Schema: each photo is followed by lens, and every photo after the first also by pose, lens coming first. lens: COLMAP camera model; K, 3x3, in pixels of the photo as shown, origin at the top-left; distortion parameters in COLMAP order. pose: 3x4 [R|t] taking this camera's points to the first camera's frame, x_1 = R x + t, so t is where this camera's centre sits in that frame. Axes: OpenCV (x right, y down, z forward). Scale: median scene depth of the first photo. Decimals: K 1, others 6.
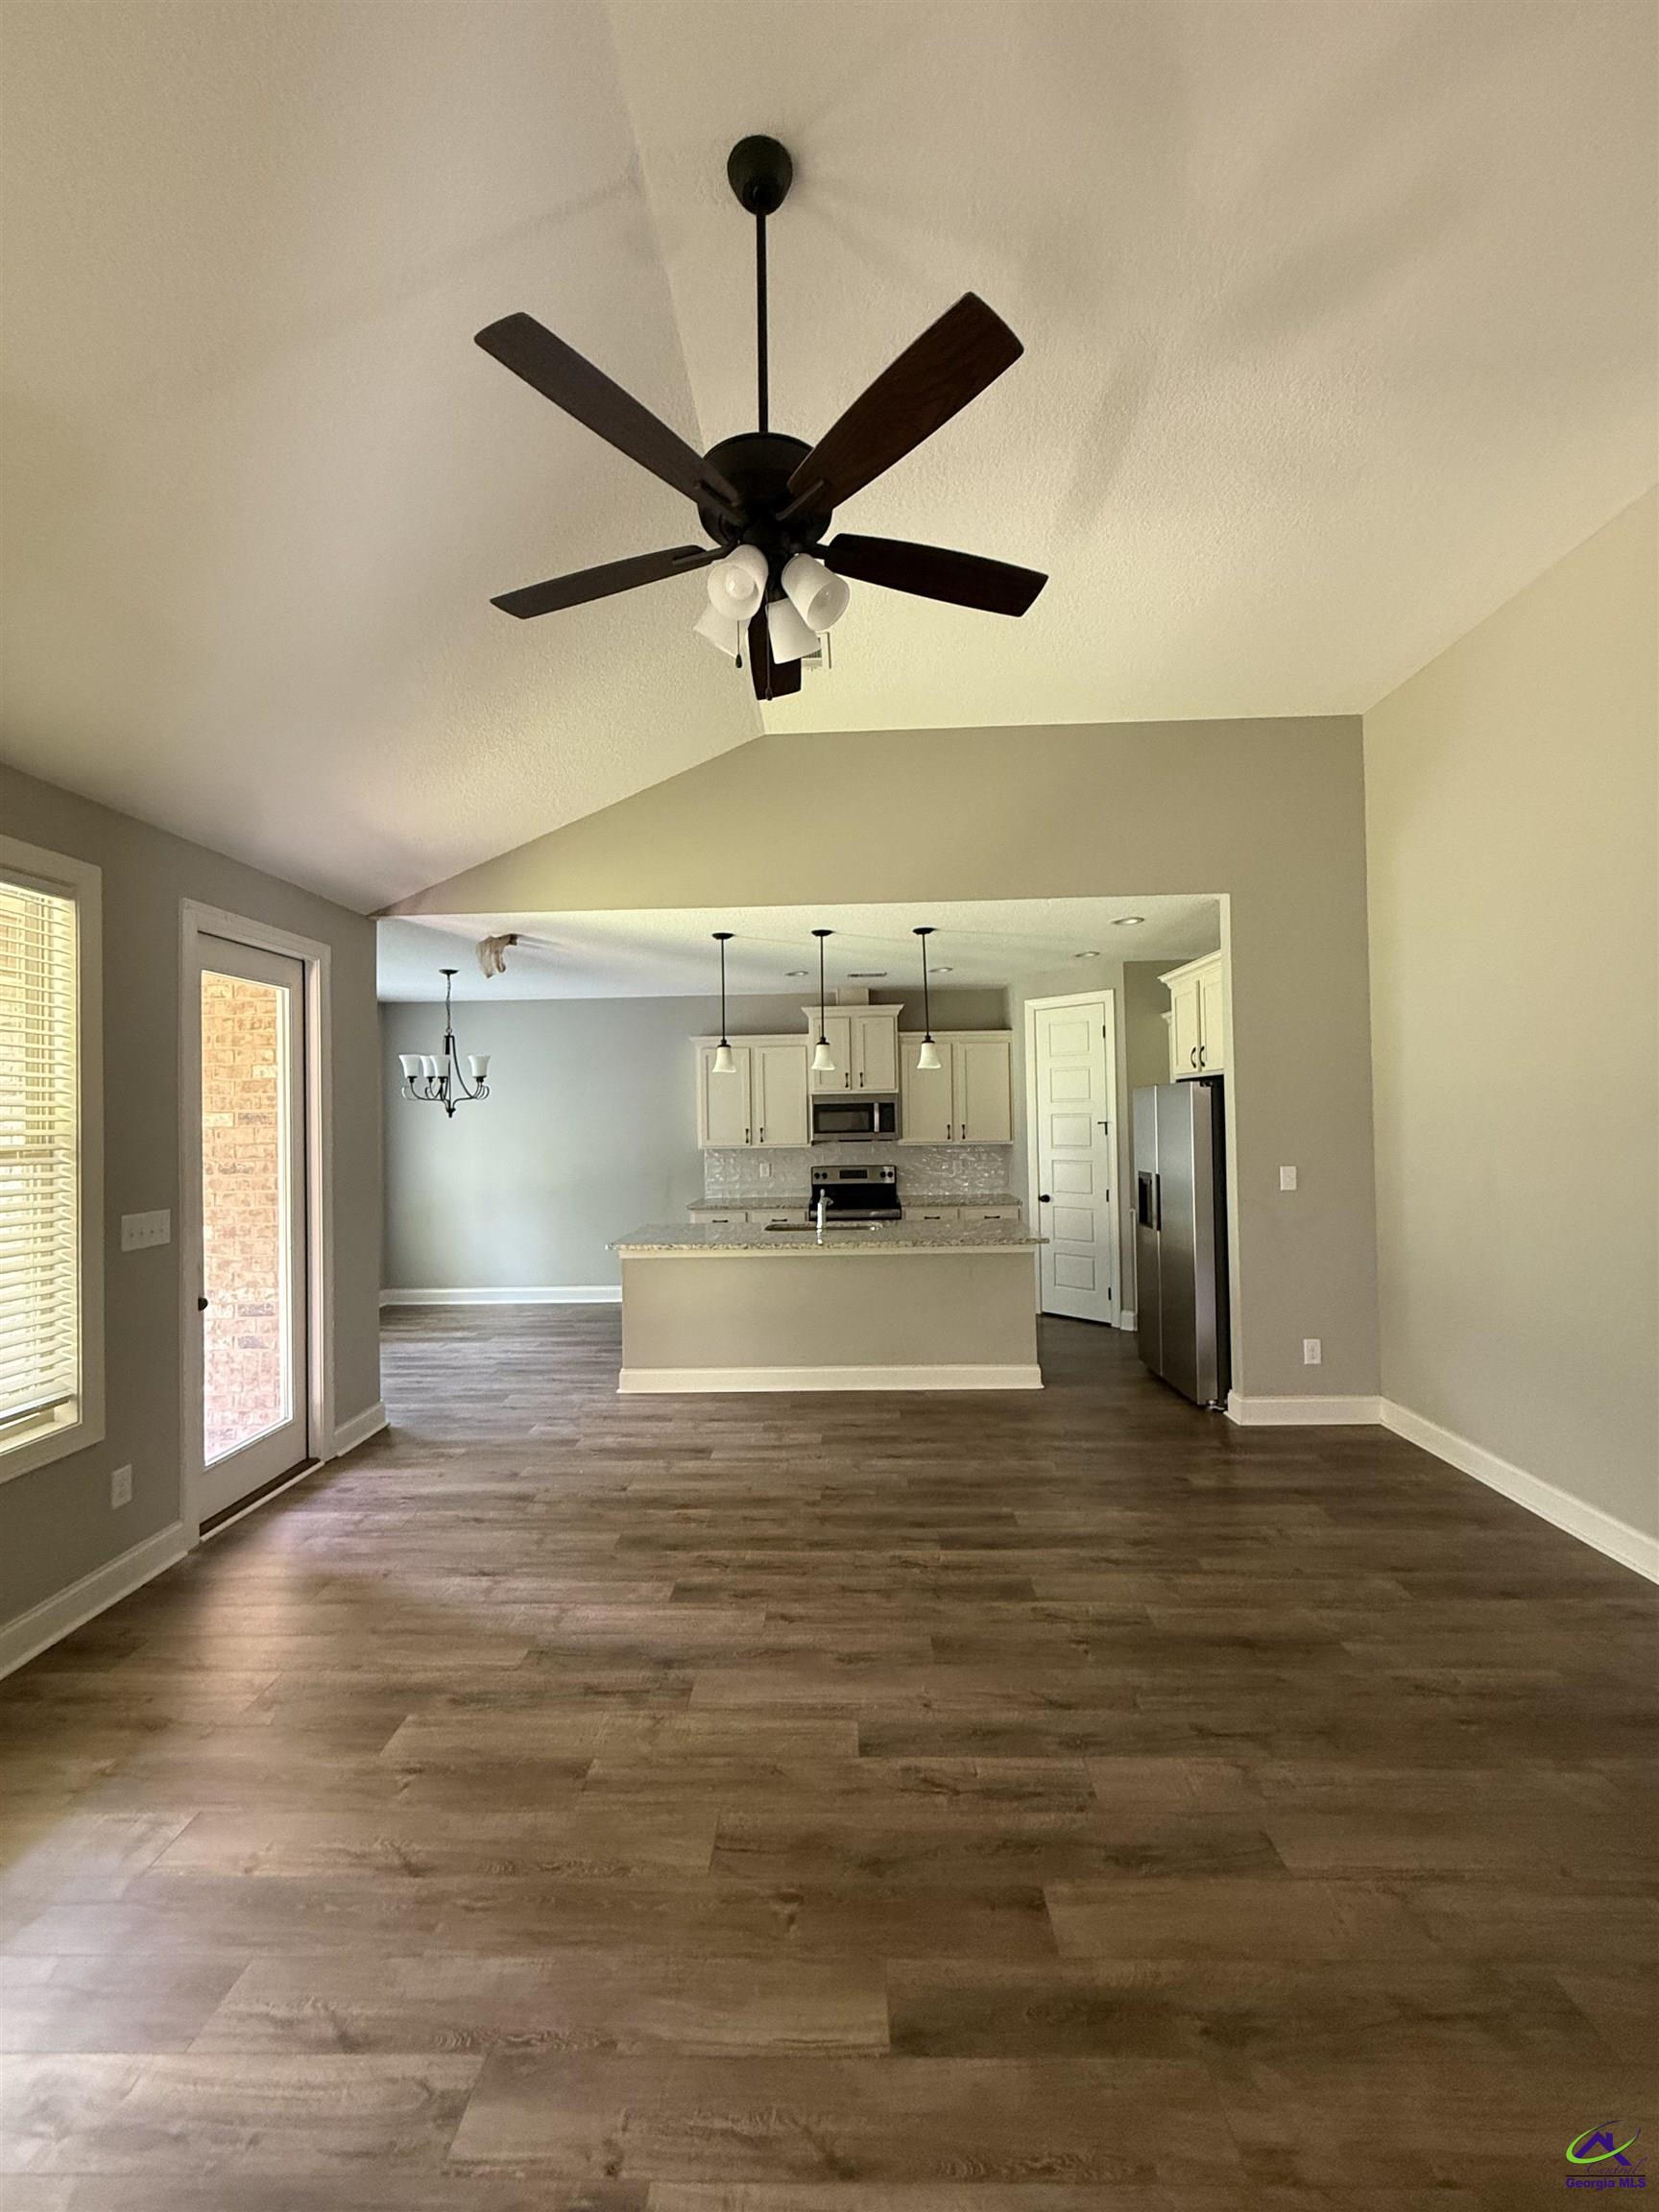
lens RADIAL K [[884.0, 0, 830.3], [0, 884.0, 1098.2], [0, 0, 1]] dist [-0.001752, 0.000300]
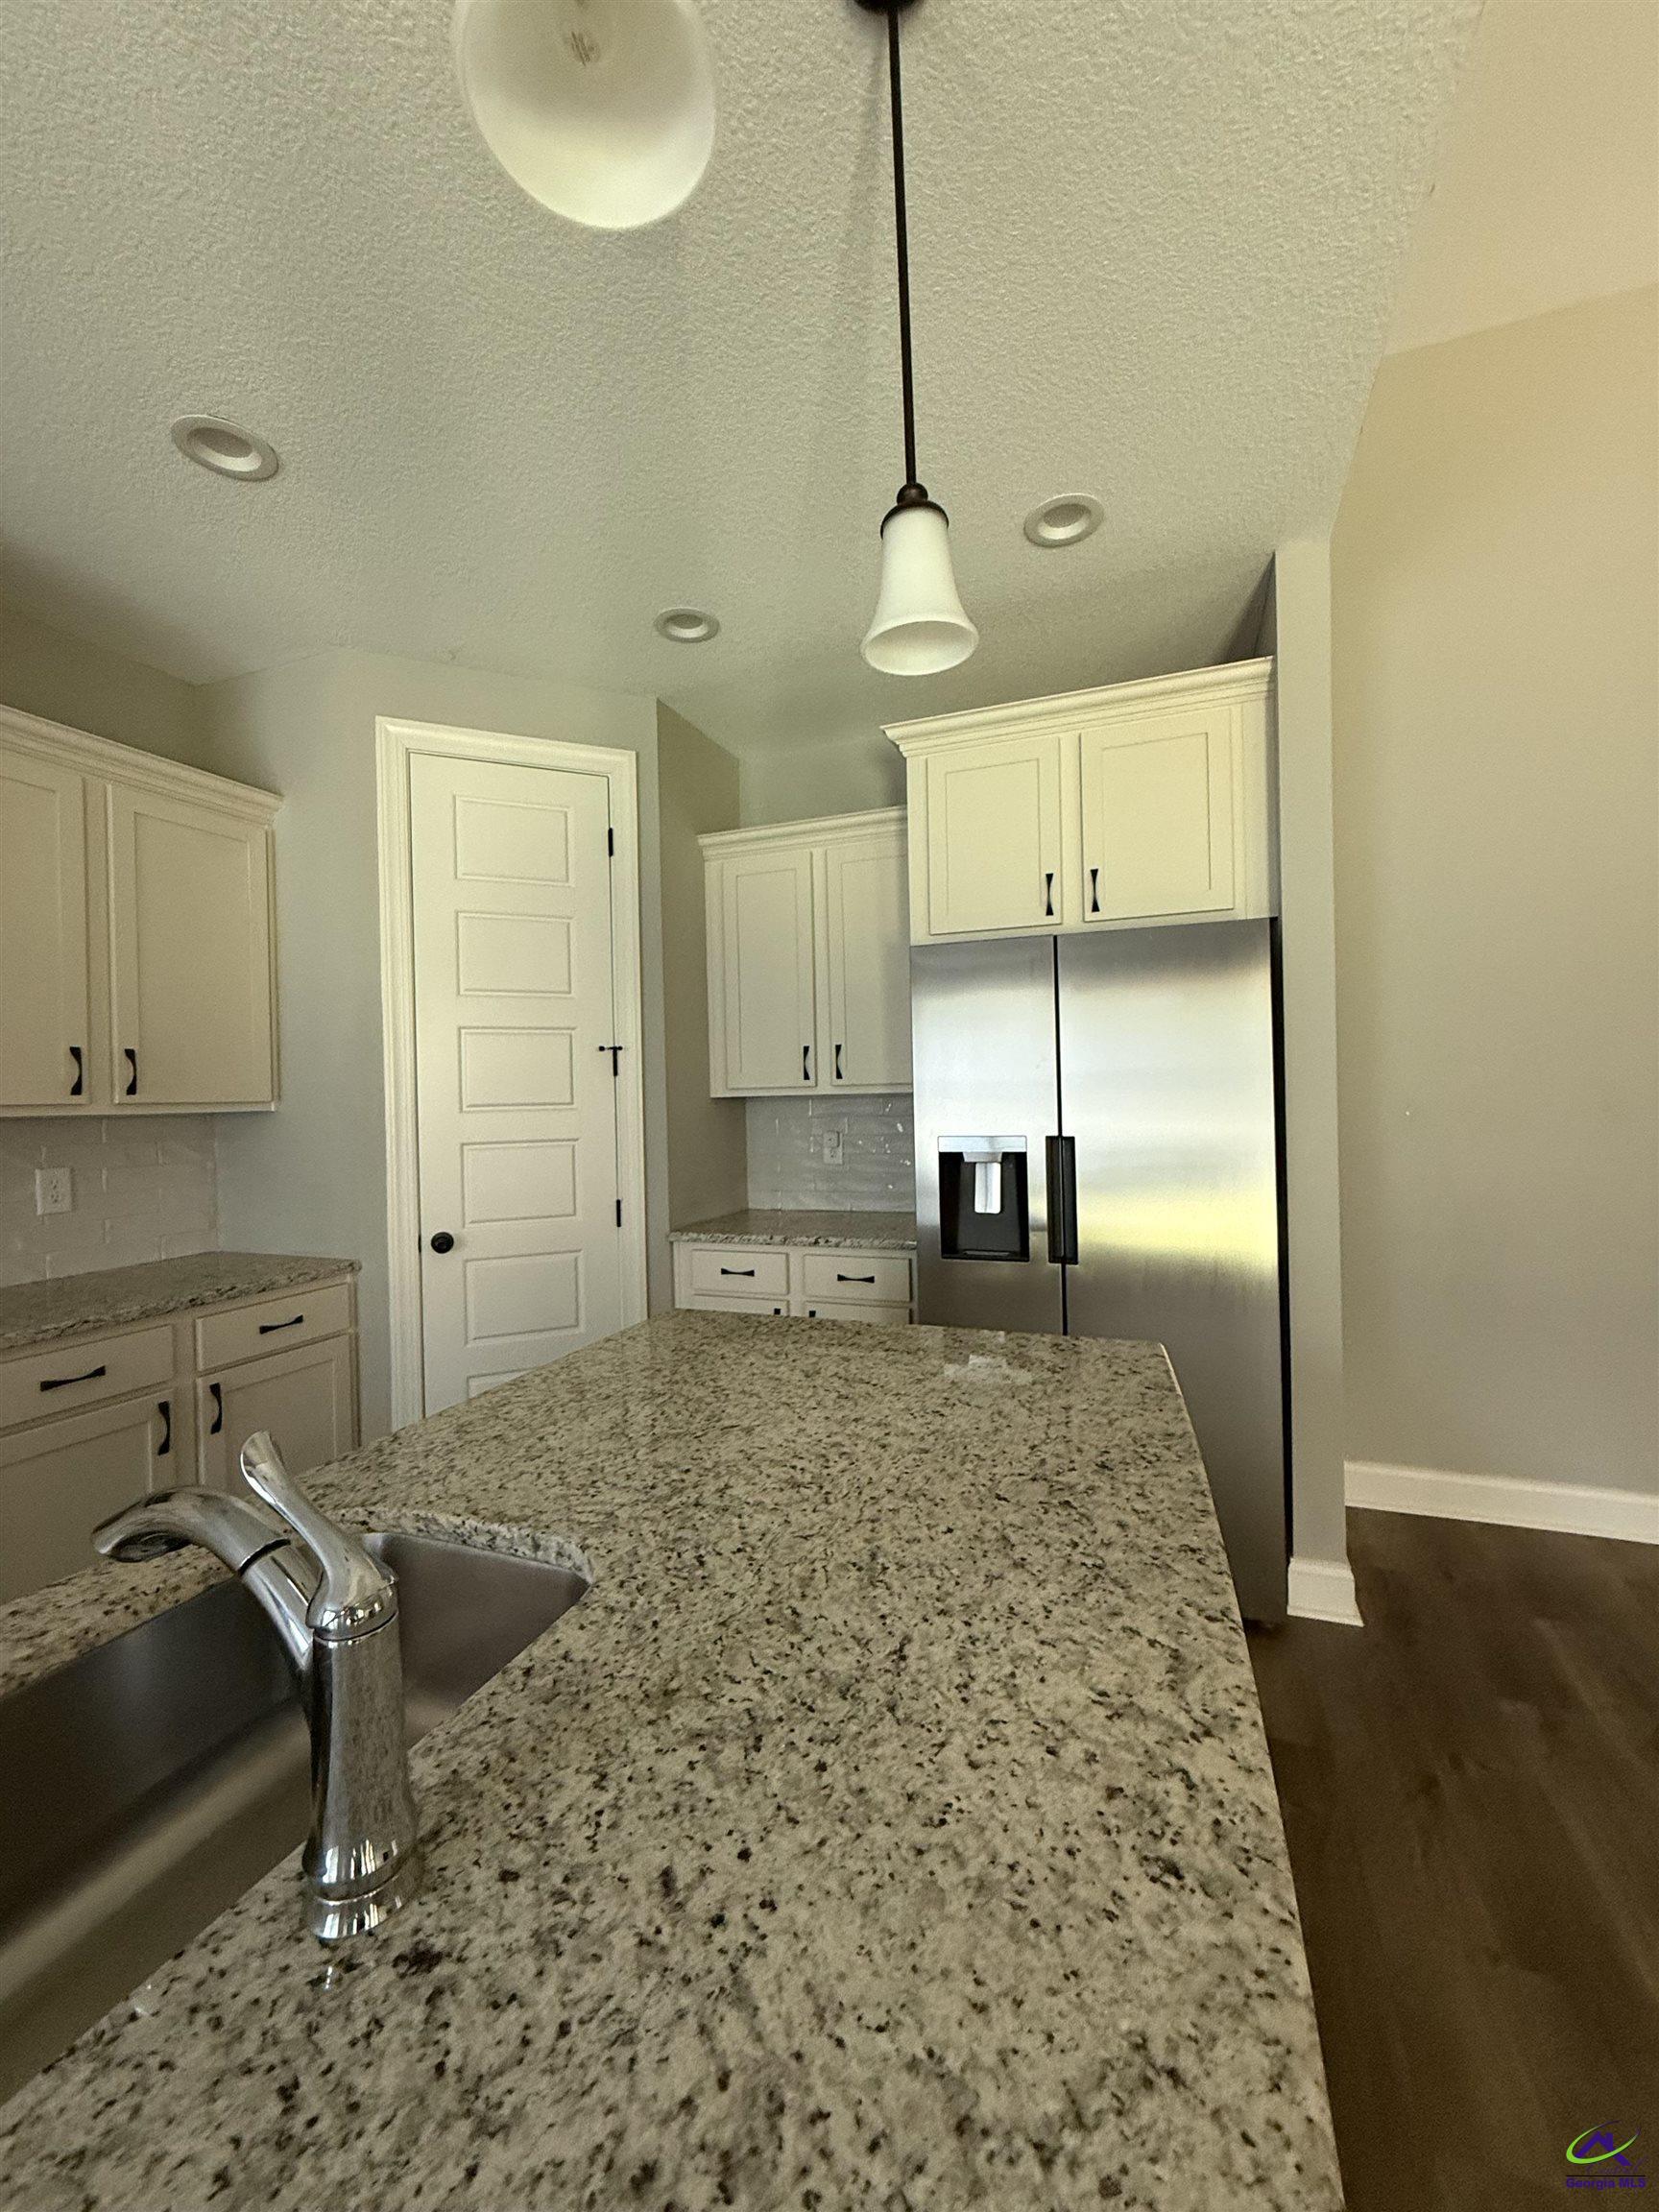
lens RADIAL K [[884.0, 0, 830.3], [0, 884.0, 1098.2], [0, 0, 1]] dist [-0.001752, 0.000300]
pose [[0.339001, 0.005615, 0.940769, -0.085008], [-0.001584, 0.999984, -0.005397, 0.069290], [-0.940785, 0.000340, 0.339005, 0.944449]]
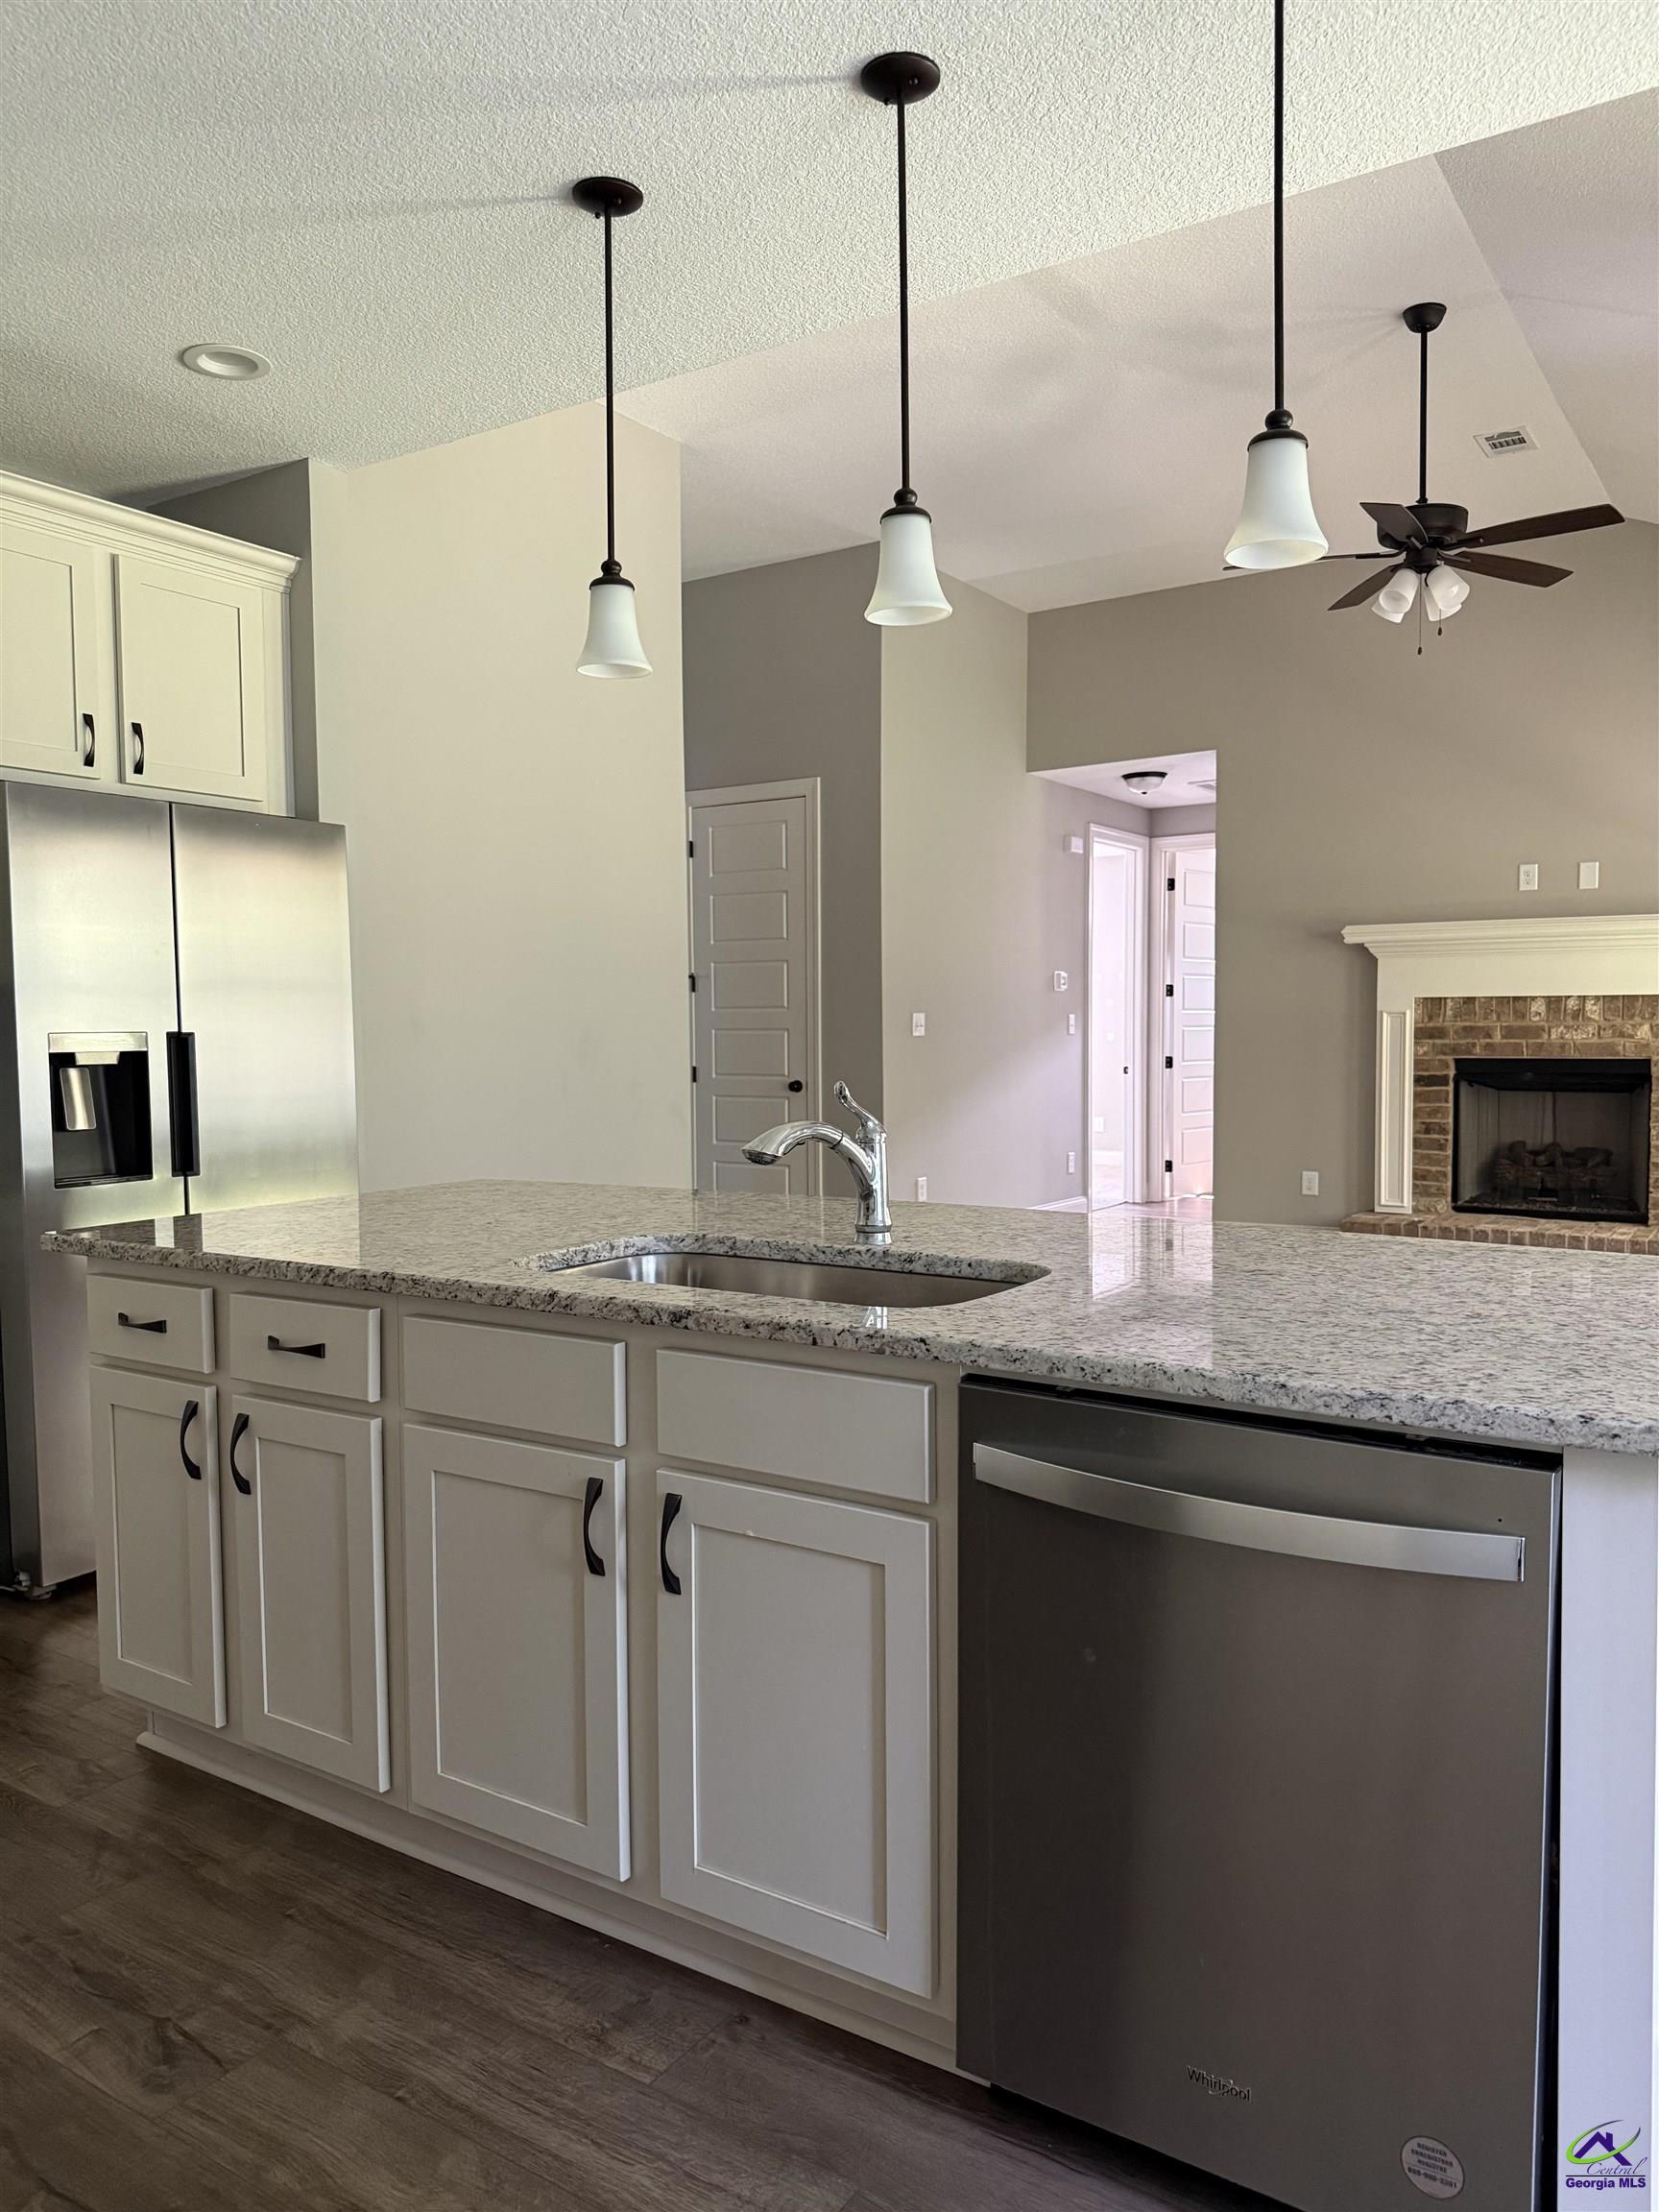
lens RADIAL K [[1555.6, 0, 828.1], [0, 1555.6, 1113.9], [0, 0, 1]] dist [0.154138, -0.333966]
pose [[-0.847827, -0.004957, 0.530249, -0.242611], [0.011134, 0.999569, 0.027145, 0.105782], [-0.530155, 0.028918, -0.847407, 1.424189]]
